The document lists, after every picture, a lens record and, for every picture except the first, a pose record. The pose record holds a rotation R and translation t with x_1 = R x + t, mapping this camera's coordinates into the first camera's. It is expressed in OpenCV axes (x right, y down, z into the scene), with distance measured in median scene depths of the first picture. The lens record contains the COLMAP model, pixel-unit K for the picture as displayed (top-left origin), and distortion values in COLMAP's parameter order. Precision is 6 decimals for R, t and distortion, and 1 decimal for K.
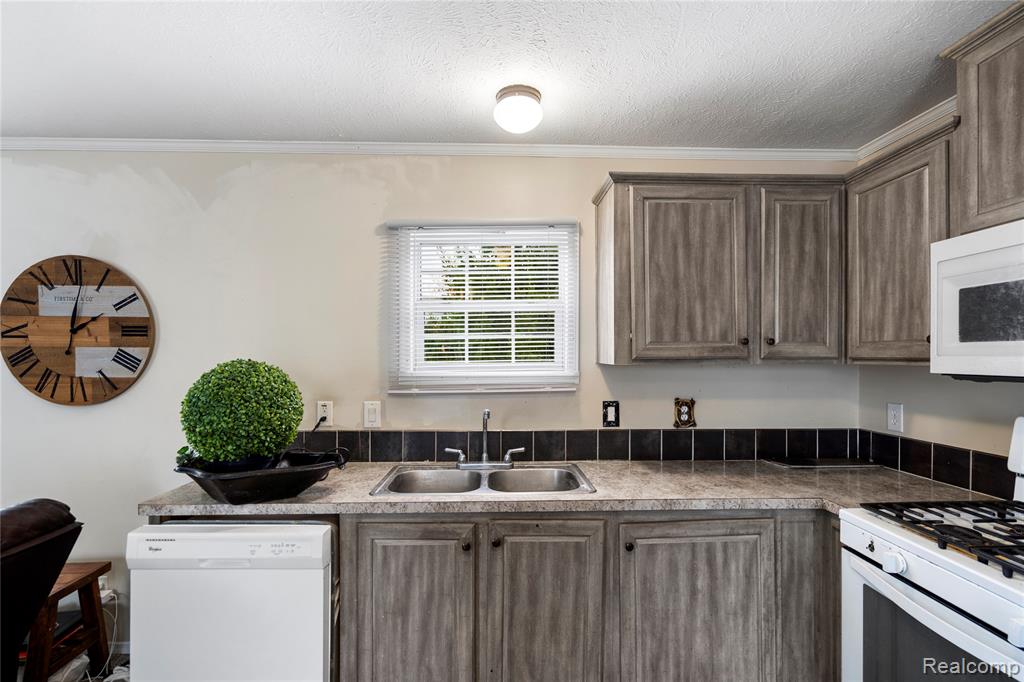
lens RADIAL K [[470.4, 0, 510.3], [0, 470.4, 356.8], [0, 0, 1]] dist [-0.000755, 0.000317]
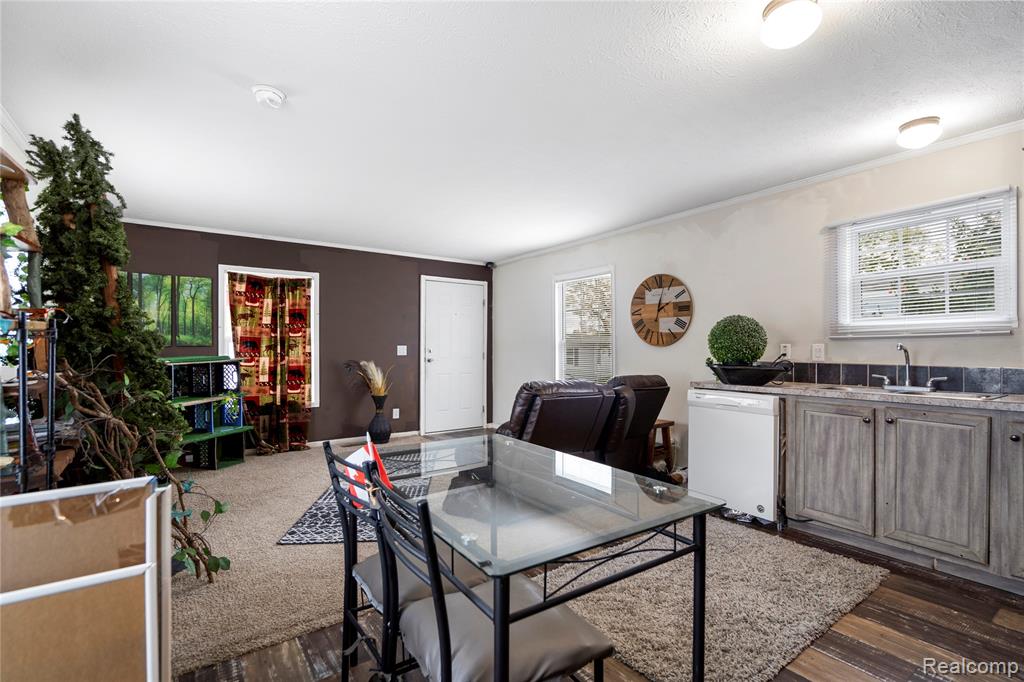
lens RADIAL K [[465.6, 0, 510.8], [0, 465.6, 346.6], [0, 0, 1]] dist [-0.000234, 0.000068]
pose [[0.556286, -0.002894, -0.830986, 0.506876], [-0.006237, 0.999951, -0.007657, 0.151009], [0.830967, 0.009443, 0.556241, -0.832348]]
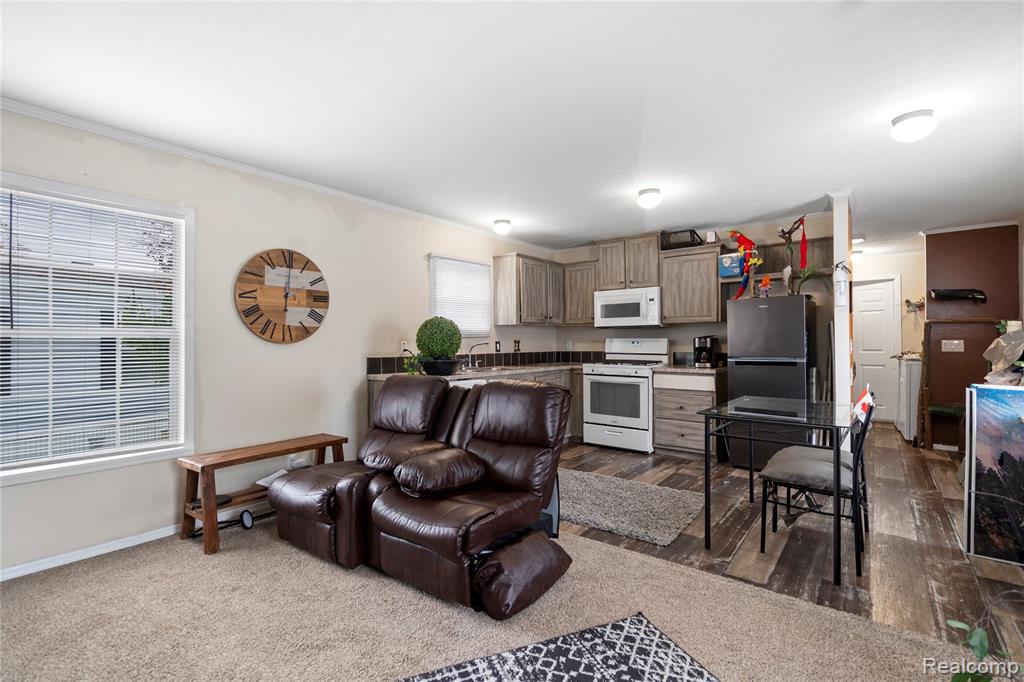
lens RADIAL K [[476.0, 0, 508.6], [0, 476.0, 337.3], [0, 0, 1]] dist [-0.000821, 0.000030]
pose [[0.638980, 0.003727, 0.769214, -2.031122], [0.009687, 0.999870, -0.012892, 0.134494], [-0.769162, 0.015689, 0.638861, -0.731784]]
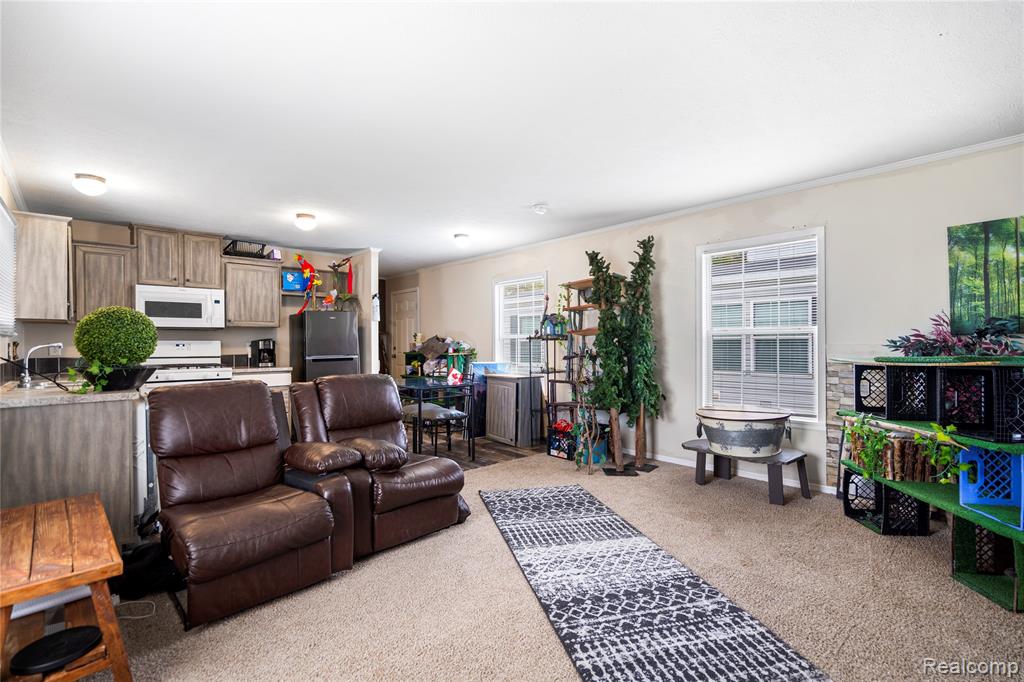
lens RADIAL K [[465.6, 0, 510.8], [0, 465.6, 346.6], [0, 0, 1]] dist [-0.000234, 0.000068]
pose [[-0.666025, -0.003280, 0.745922, -2.556871], [0.010208, 0.999857, 0.013511, 0.127503], [-0.745859, 0.016614, -0.665896, 1.011066]]
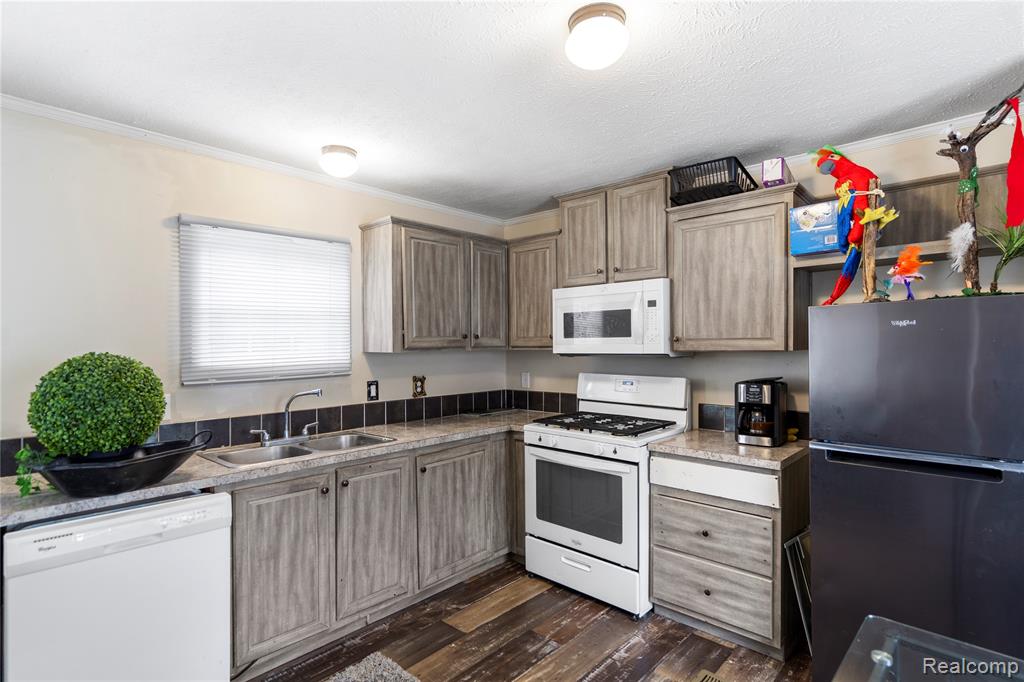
lens RADIAL K [[516.3, 0, 511.3], [0, 516.3, 345.3], [0, 0, 1]] dist [0.002839, 0.000427]
pose [[0.699604, -0.007008, 0.714496, -0.689939], [0.010367, 0.999946, -0.000343, -0.000927], [-0.714455, 0.007647, 0.699639, -0.358762]]
